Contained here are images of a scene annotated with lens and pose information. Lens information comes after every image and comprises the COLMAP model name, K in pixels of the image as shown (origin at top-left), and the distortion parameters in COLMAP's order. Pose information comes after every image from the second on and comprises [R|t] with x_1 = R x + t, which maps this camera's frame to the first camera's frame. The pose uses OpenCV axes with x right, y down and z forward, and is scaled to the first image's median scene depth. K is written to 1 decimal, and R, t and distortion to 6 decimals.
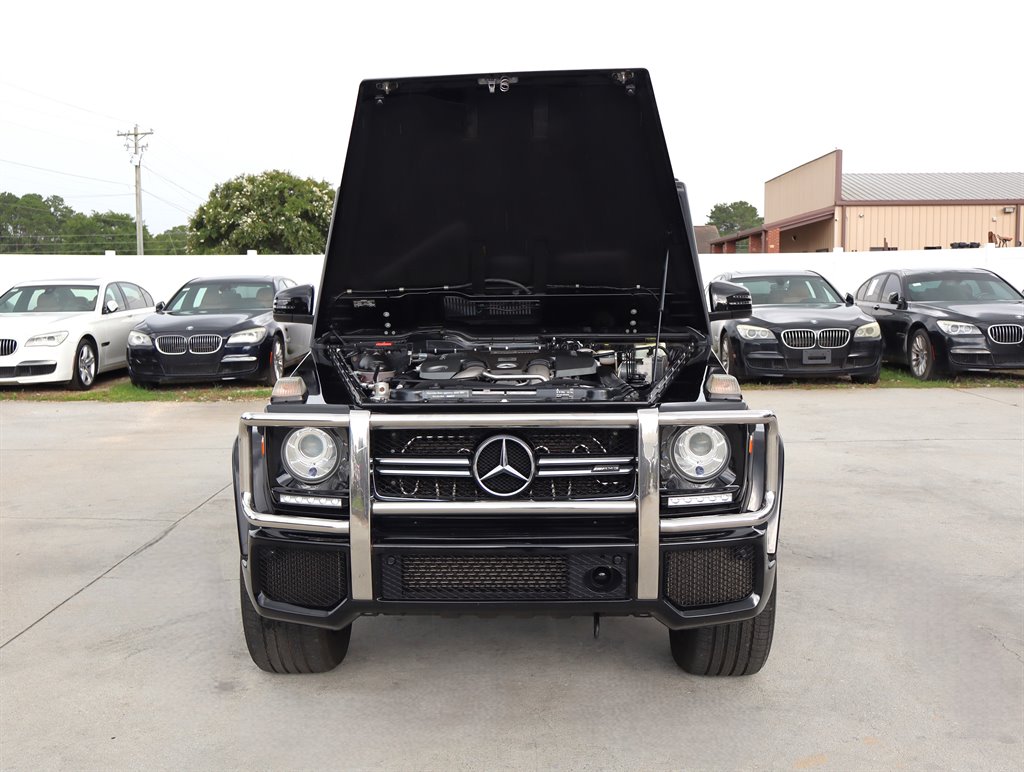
lens RADIAL K [[1125.9, 0, 512.0], [0, 1125.9, 386.0], [0, 0, 1]] dist [0.010312, 0.007507]
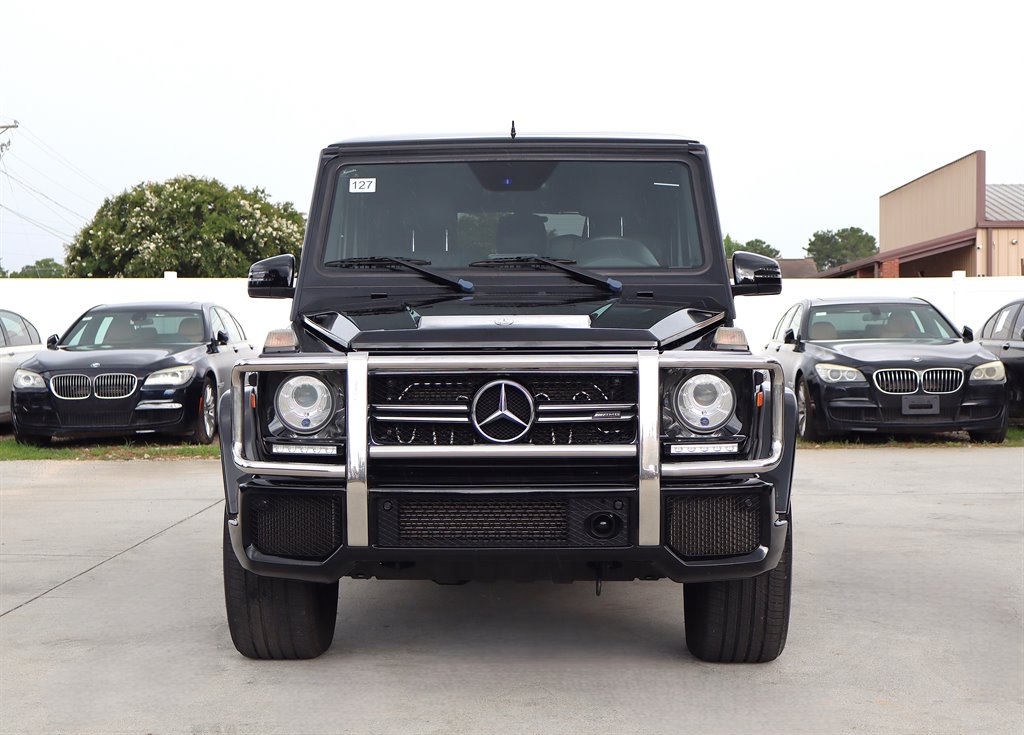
lens RADIAL K [[1654.6, 0, 512.0], [0, 1654.6, 367.5], [0, 0, 1]] dist [0.015204, -0.091621]
pose [[0.999980, 0.002321, -0.005891, 0.002363], [-0.002780, 0.996851, -0.079251, 0.037953], [0.005688, 0.079265, 0.996837, -0.113478]]
